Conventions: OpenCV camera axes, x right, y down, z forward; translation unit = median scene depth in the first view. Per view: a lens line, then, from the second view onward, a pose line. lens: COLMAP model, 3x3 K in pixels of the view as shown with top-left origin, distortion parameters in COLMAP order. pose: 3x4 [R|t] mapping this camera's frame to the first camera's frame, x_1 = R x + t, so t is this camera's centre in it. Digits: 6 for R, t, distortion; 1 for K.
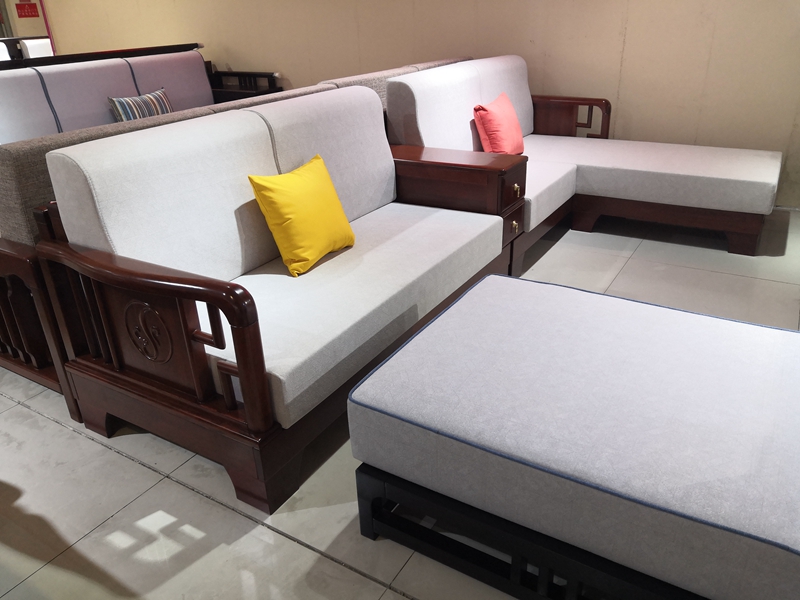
lens RADIAL K [[617.2, 0, 405.7], [0, 617.2, 295.4], [0, 0, 1]] dist [-0.003006, -0.005834]
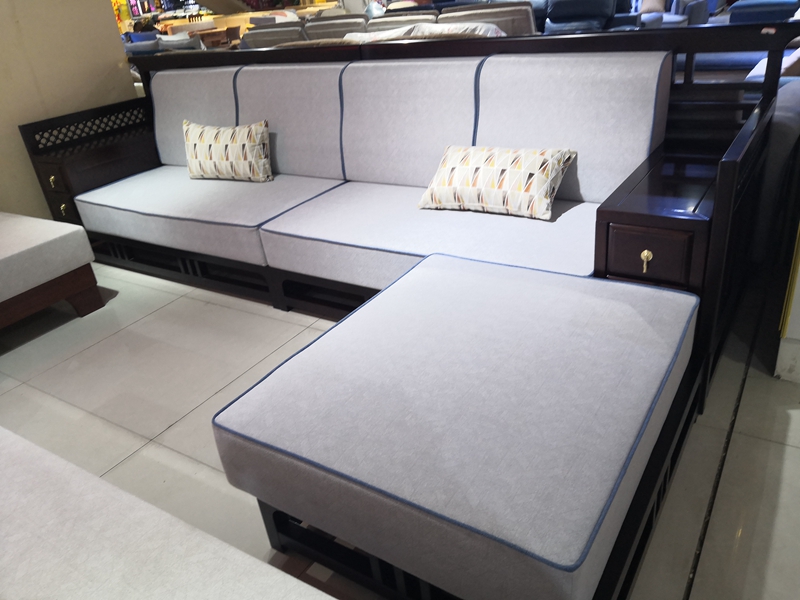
lens RADIAL K [[622.3, 0, 402.5], [0, 622.3, 302.7], [0, 0, 1]] dist [-0.023609, -0.000770]
pose [[0.037995, -0.436764, 0.898773, -0.253032], [0.518465, 0.777507, 0.355916, -0.168889], [-0.854254, 0.452460, 0.255988, 0.387454]]
